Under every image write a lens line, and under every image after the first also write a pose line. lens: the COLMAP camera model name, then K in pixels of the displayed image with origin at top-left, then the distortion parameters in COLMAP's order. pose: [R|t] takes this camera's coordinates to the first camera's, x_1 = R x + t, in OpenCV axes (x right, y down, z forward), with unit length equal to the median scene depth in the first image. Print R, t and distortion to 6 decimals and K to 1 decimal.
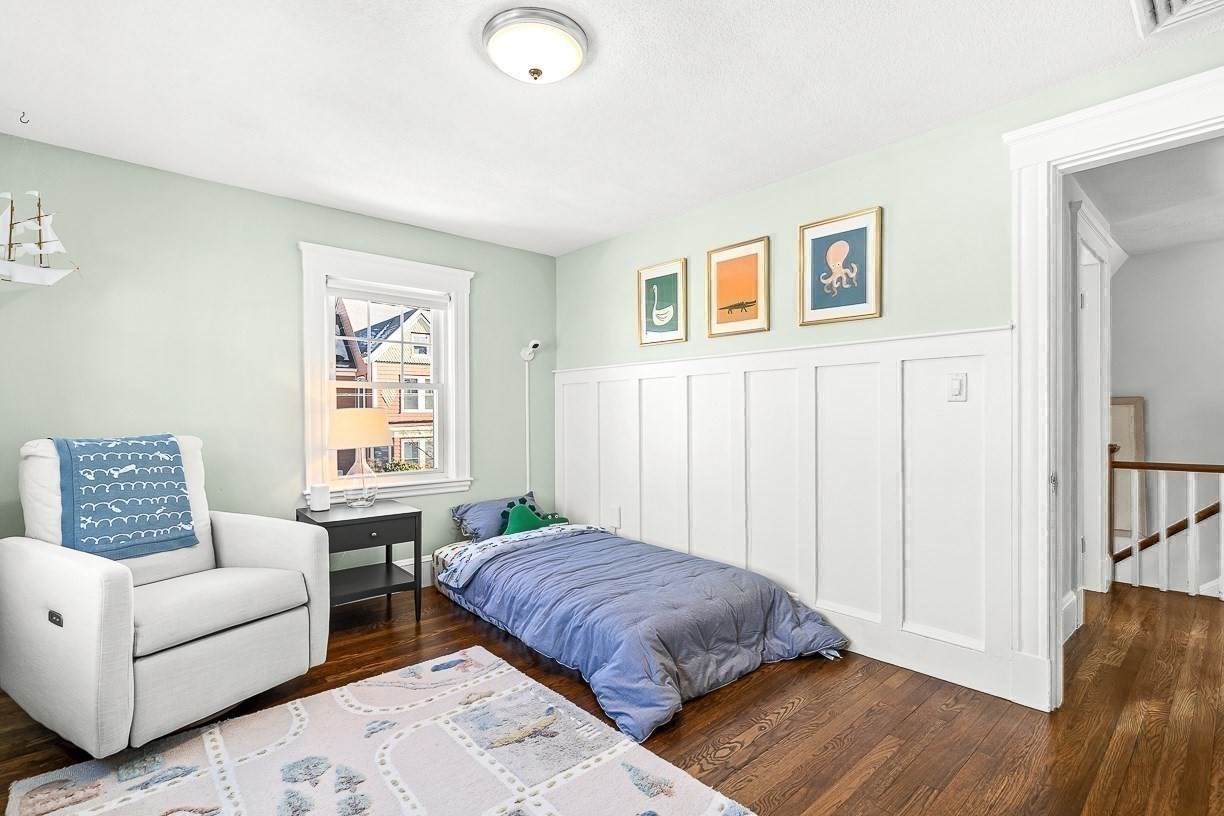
lens RADIAL K [[566.8, 0, 613.1], [0, 566.8, 414.8], [0, 0, 1]] dist [-0.002389, 0.000126]
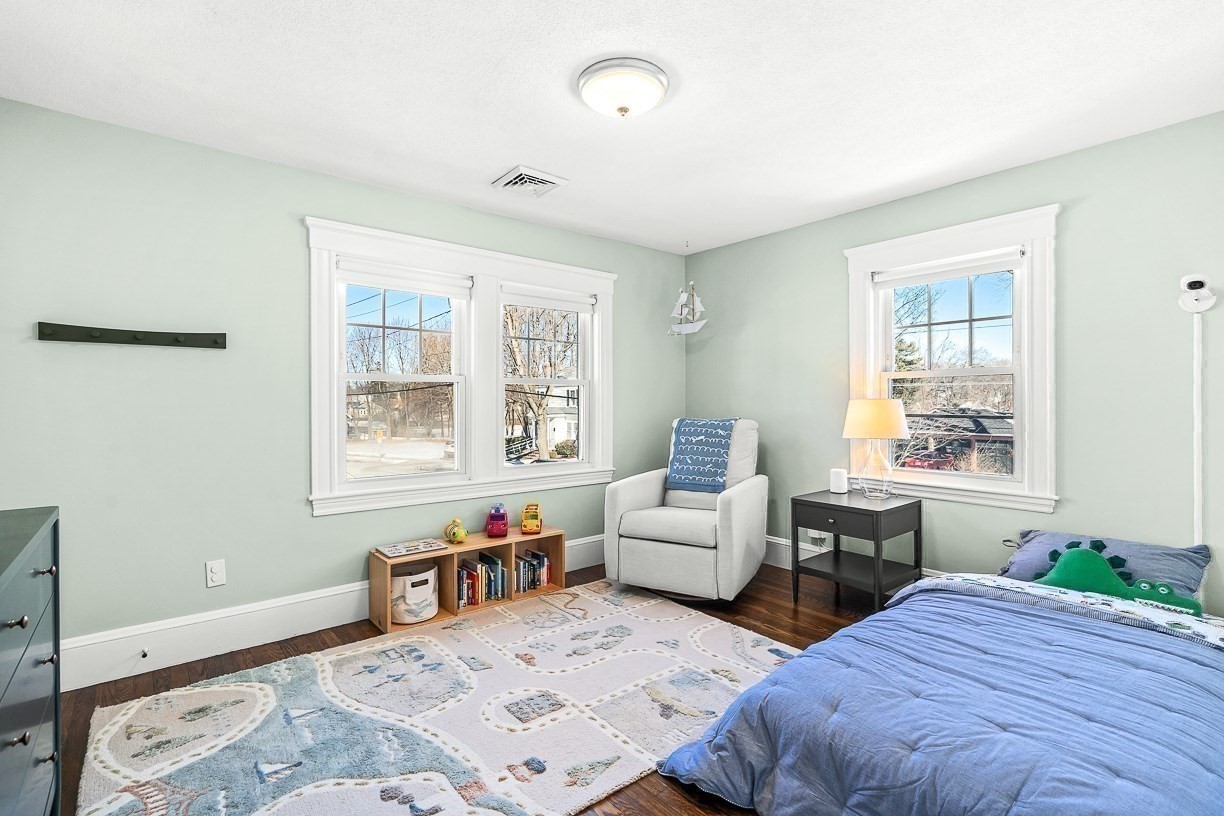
lens RADIAL K [[566.8, 0, 613.1], [0, 566.8, 402.0], [0, 0, 1]] dist [-0.002389, 0.000126]
pose [[-0.030314, 0.004039, -0.999532, 0.671835], [0.001427, 0.999991, 0.003998, -0.013605], [0.999539, -0.001306, -0.030319, 0.668971]]
